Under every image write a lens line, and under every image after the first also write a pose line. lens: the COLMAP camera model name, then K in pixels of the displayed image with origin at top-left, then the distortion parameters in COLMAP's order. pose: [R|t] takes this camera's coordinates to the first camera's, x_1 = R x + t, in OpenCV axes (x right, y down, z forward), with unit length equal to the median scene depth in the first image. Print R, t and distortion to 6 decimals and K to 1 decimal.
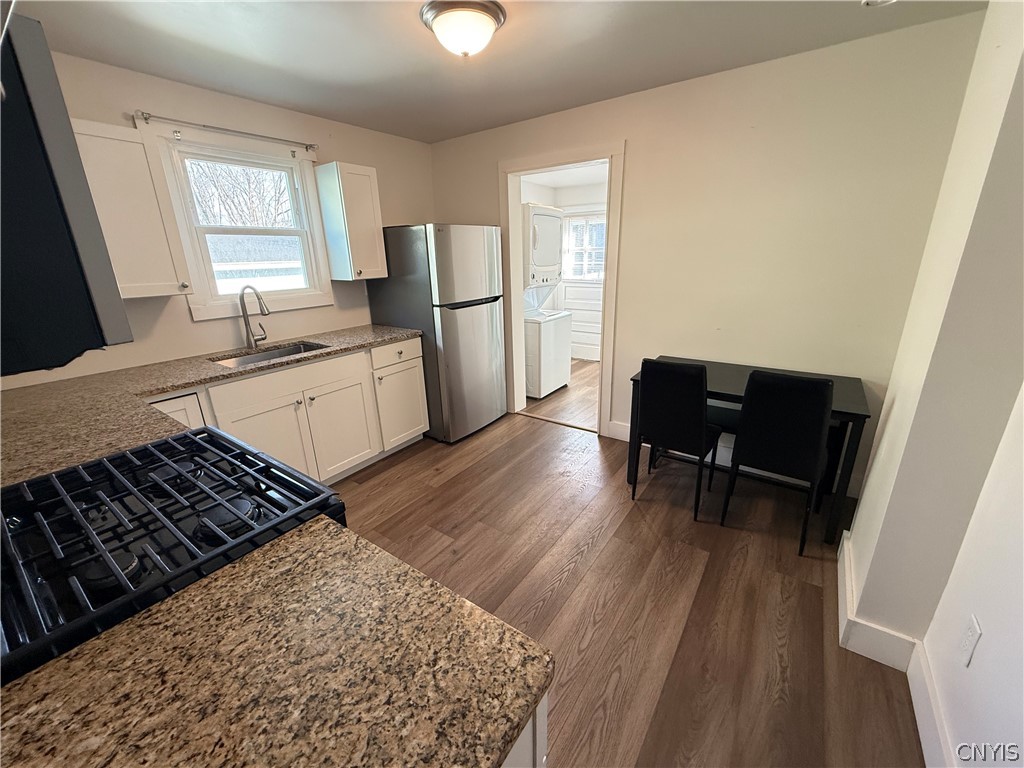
lens RADIAL K [[406.2, 0, 512.0], [0, 406.2, 384.0], [0, 0, 1]] dist [-0.000858, 0.000178]
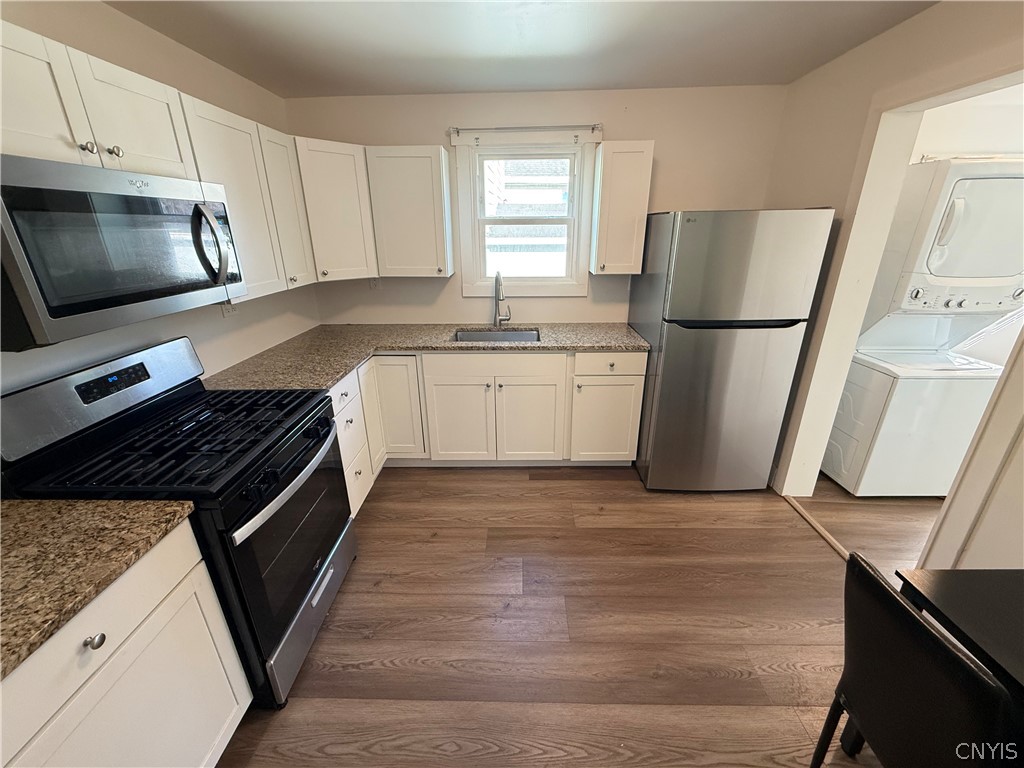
lens RADIAL K [[406.2, 0, 512.0], [0, 406.2, 384.0], [0, 0, 1]] dist [-0.000858, 0.000178]
pose [[0.559137, 0.316850, -0.766141, 0.284660], [-0.259391, 0.944554, 0.201329, -0.161273], [0.787453, 0.086160, 0.610323, 0.323194]]
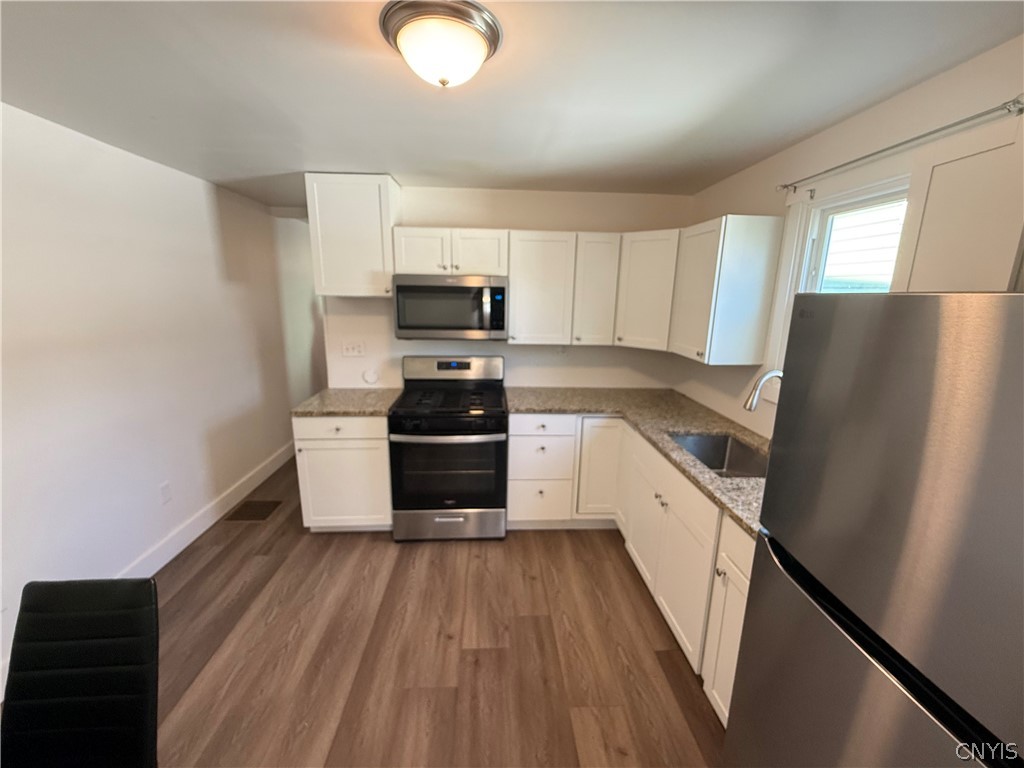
lens RADIAL K [[414.8, 0, 512.0], [0, 414.8, 384.0], [0, 0, 1]] dist [-0.000815, -0.000101]
pose [[-0.784499, 0.142624, -0.603506, 0.181841], [-0.190185, 0.870961, 0.453052, -0.420314], [0.590247, 0.470197, -0.656143, 1.071295]]
